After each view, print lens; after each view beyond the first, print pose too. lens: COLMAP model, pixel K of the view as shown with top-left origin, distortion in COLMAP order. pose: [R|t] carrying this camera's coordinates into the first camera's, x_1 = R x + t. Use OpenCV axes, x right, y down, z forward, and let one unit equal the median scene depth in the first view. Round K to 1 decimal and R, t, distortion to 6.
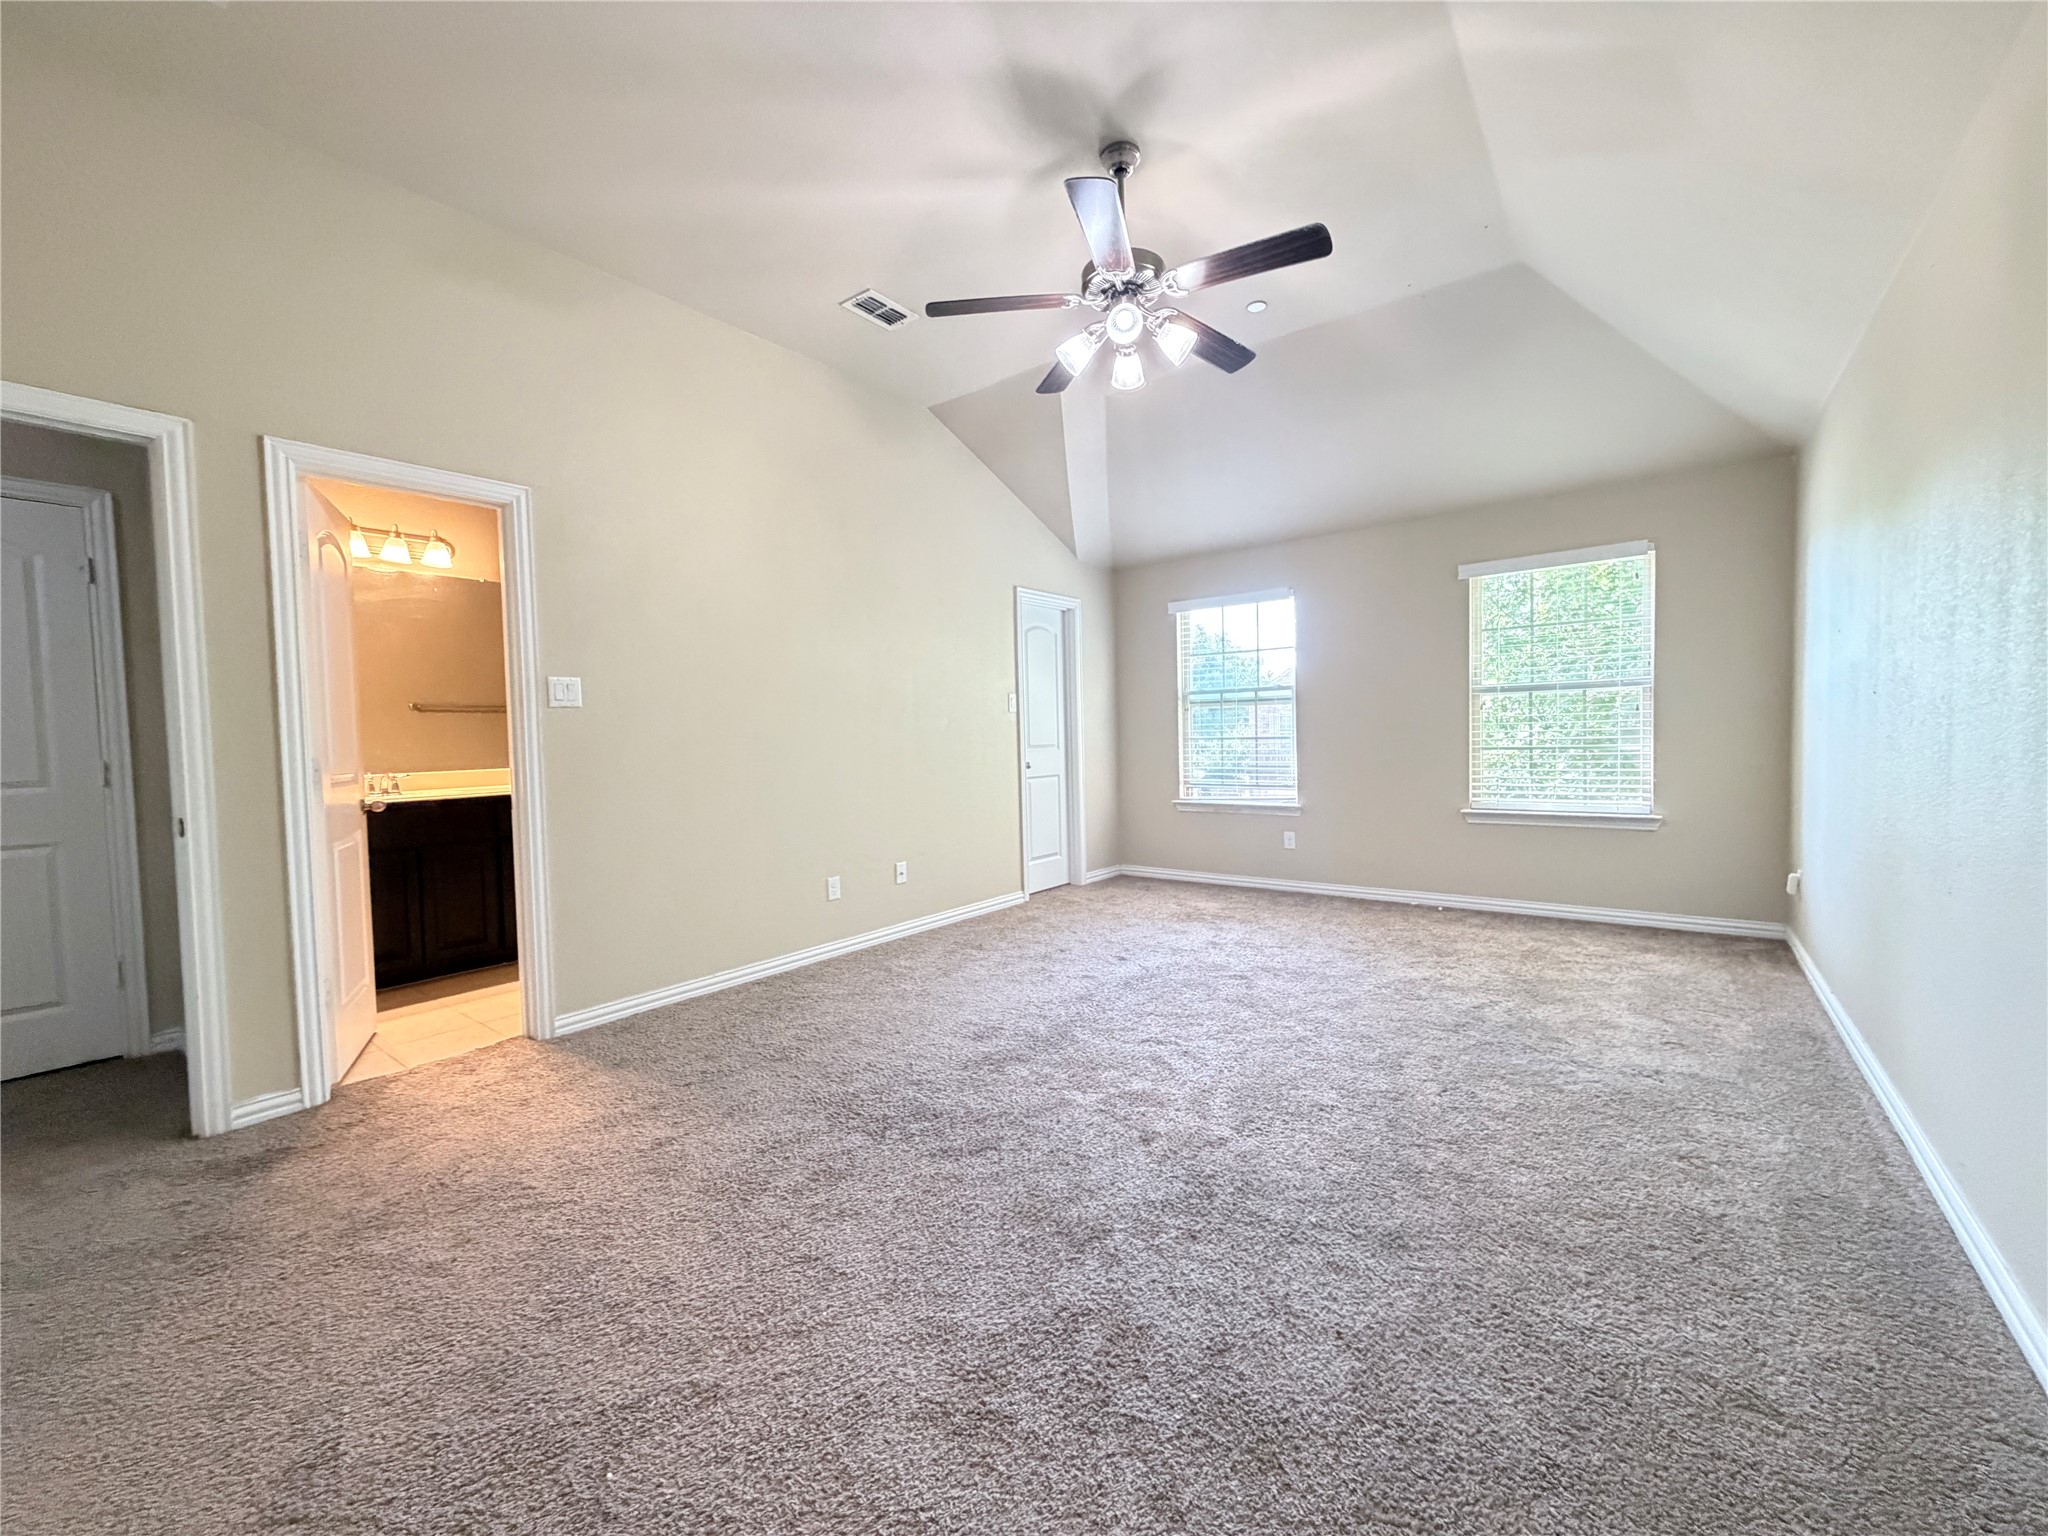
lens RADIAL K [[815.2, 0, 1015.5], [0, 815.2, 760.0], [0, 0, 1]] dist [-0.001988, 0.000942]
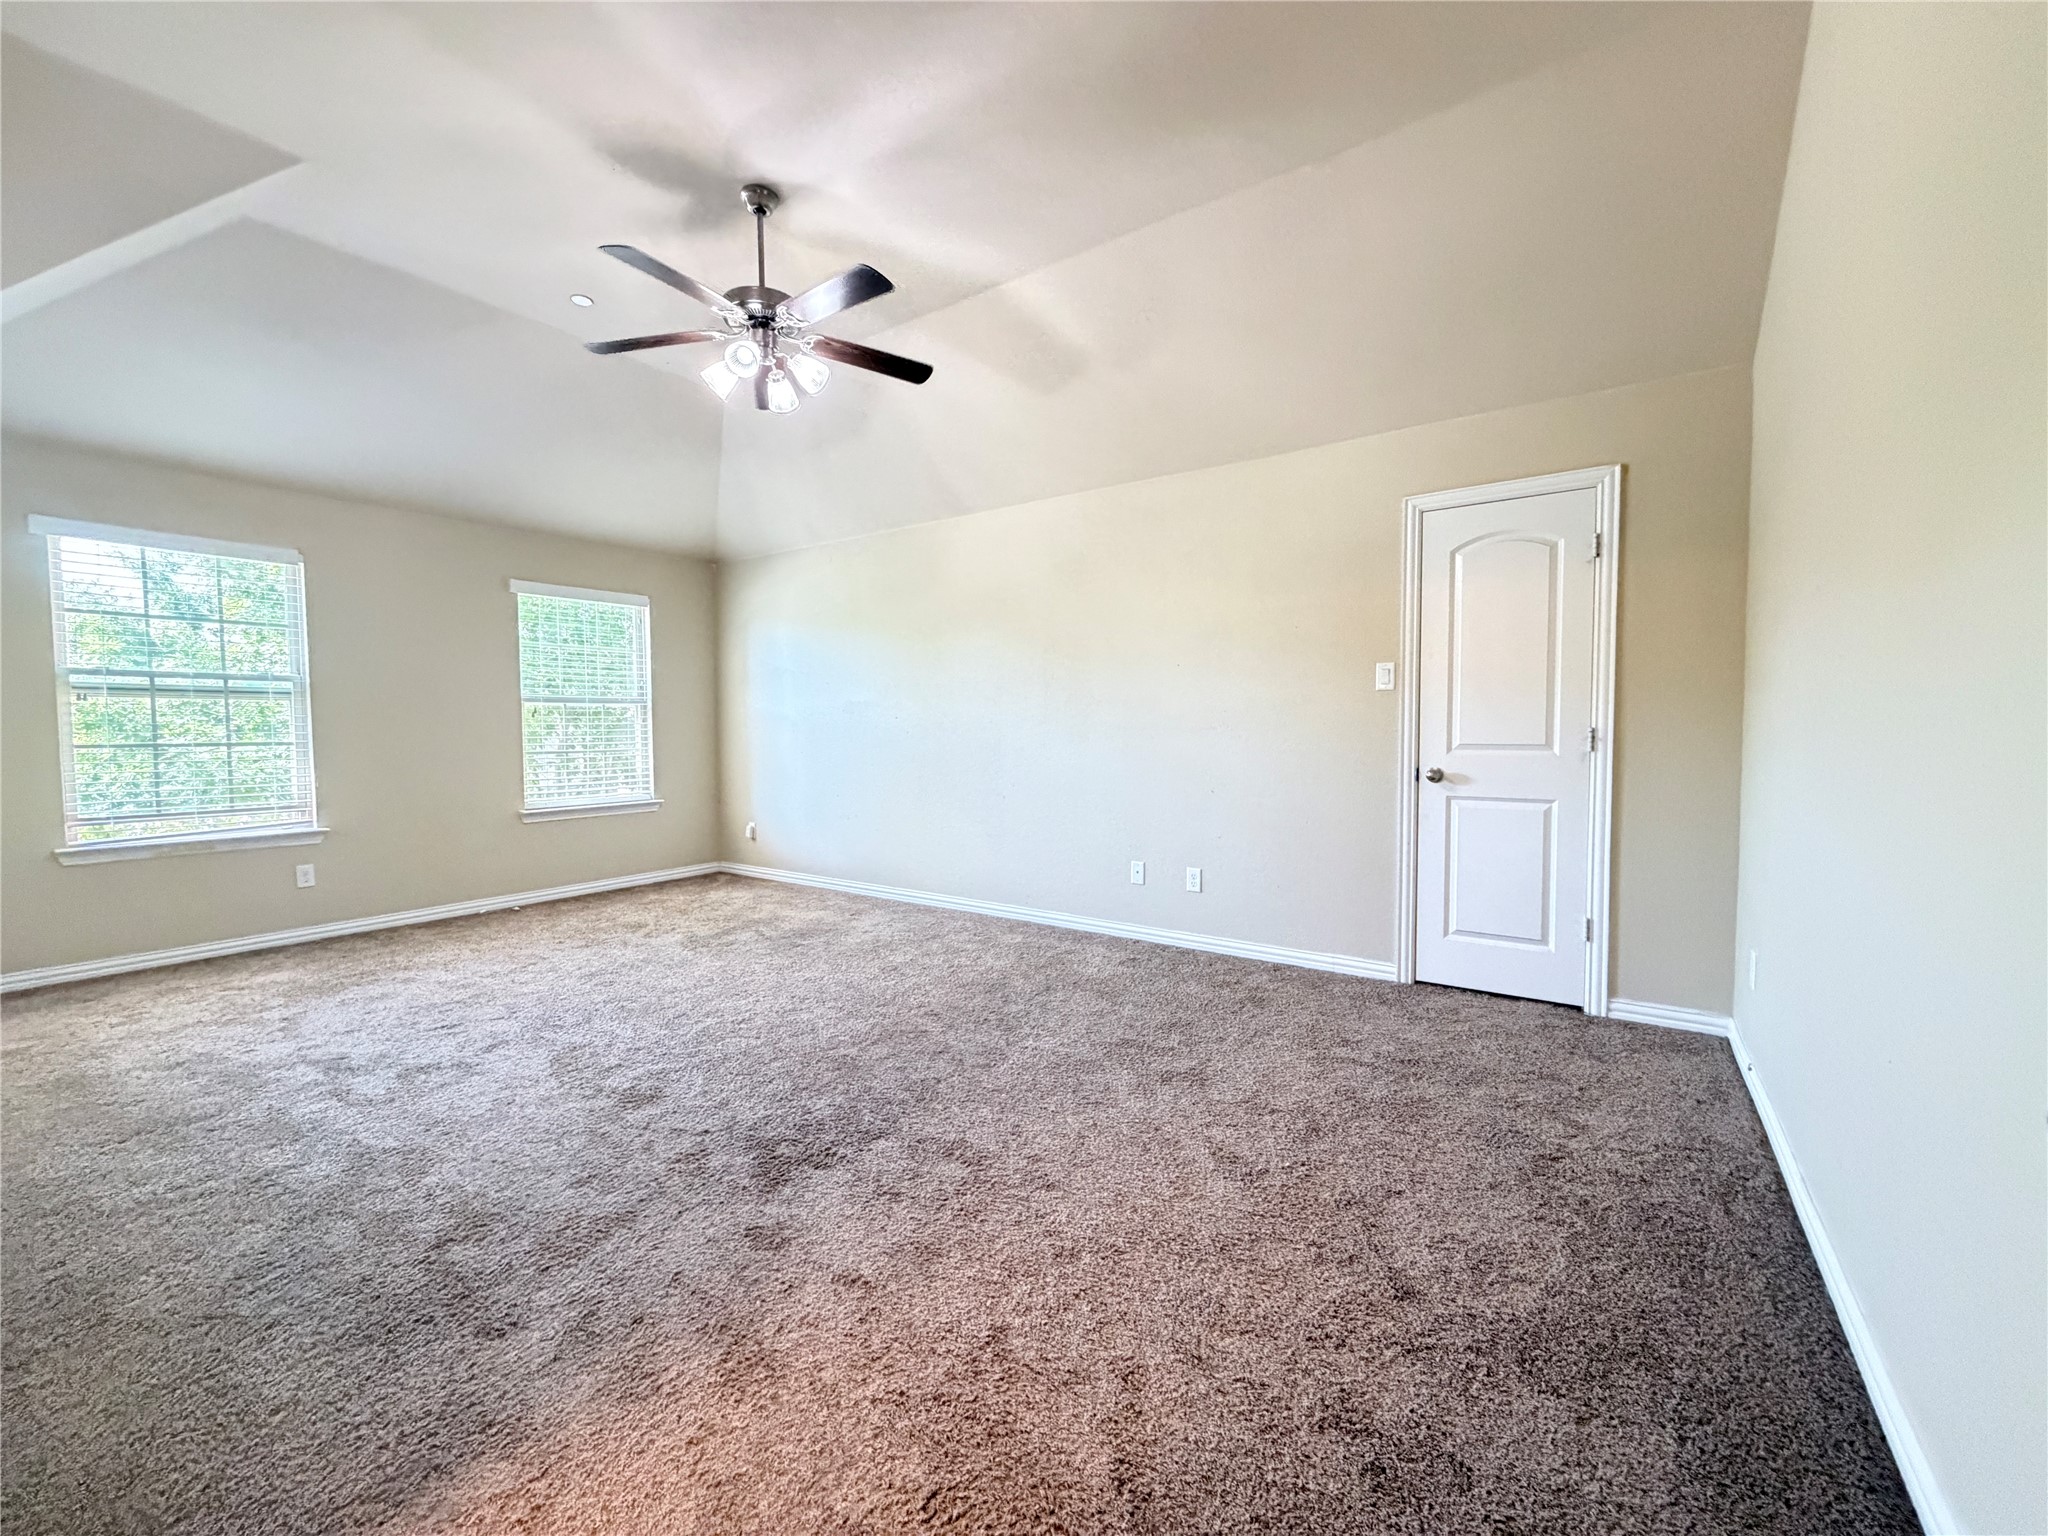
lens RADIAL K [[815.2, 0, 1022.0], [0, 815.2, 765.8], [0, 0, 1]] dist [-0.001988, 0.000942]
pose [[-0.039356, -0.022798, 0.998965, -0.593555], [0.036688, 0.999033, 0.024245, 0.000130], [-0.998552, 0.037604, -0.038481, 0.439909]]
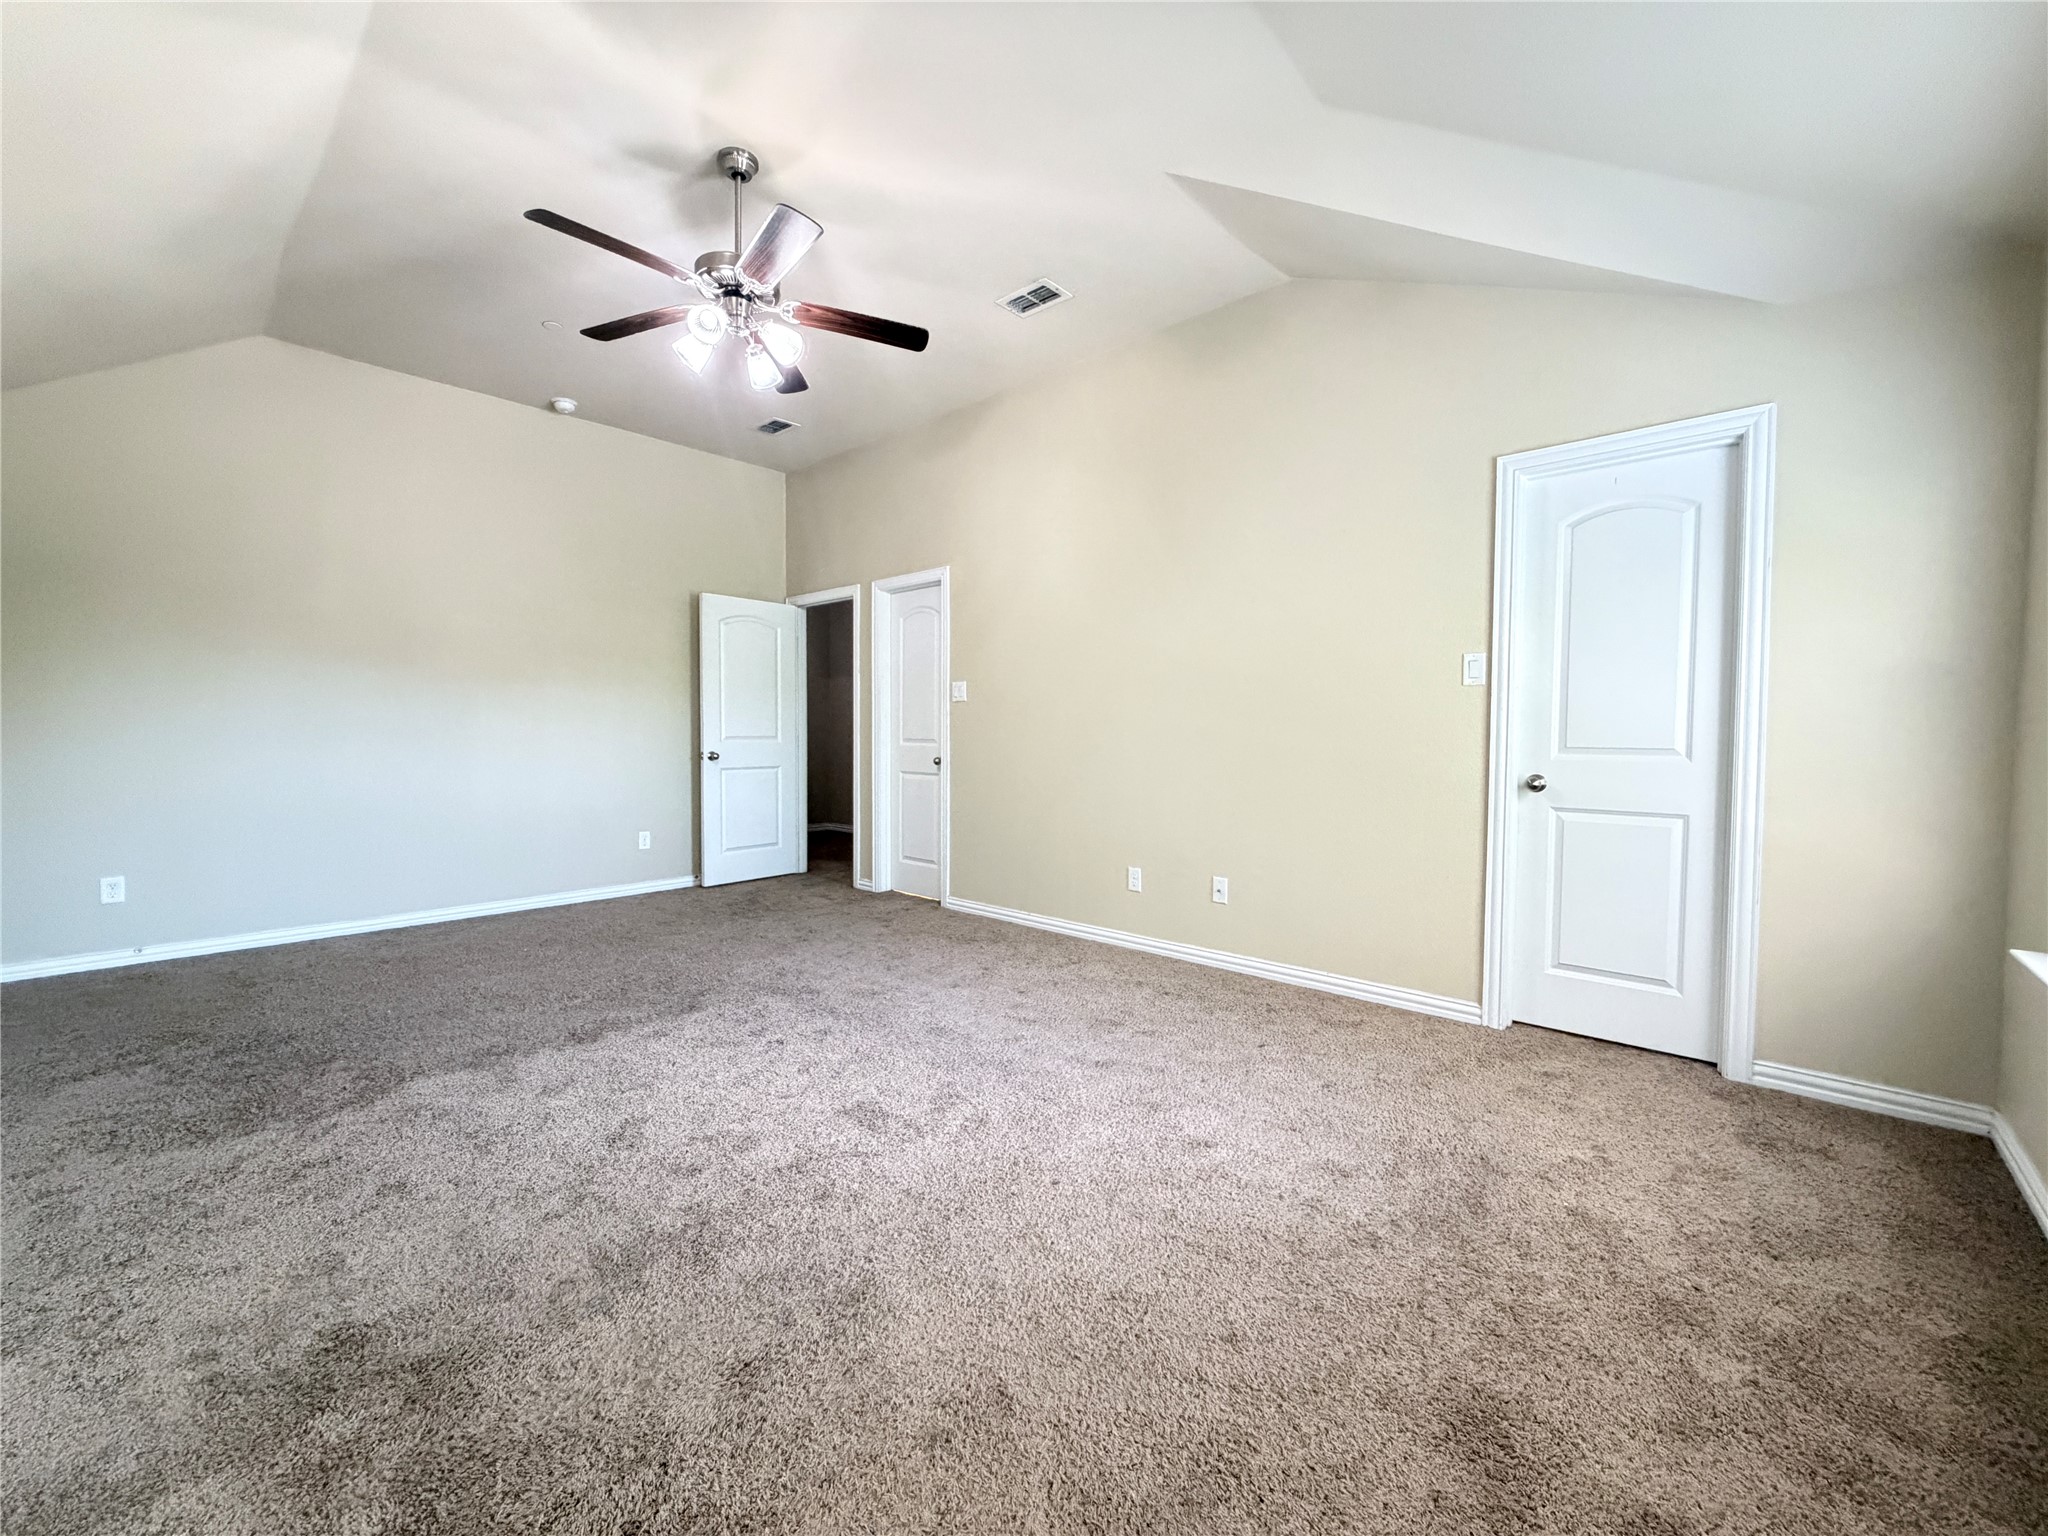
lens RADIAL K [[815.2, 0, 1022.2], [0, 815.2, 764.9], [0, 0, 1]] dist [-0.001988, 0.000942]
pose [[-0.065034, 0.073242, -0.995192, 0.721305], [-0.023374, 0.996917, 0.074897, -0.048183], [0.997609, 0.028133, -0.063122, 0.886908]]
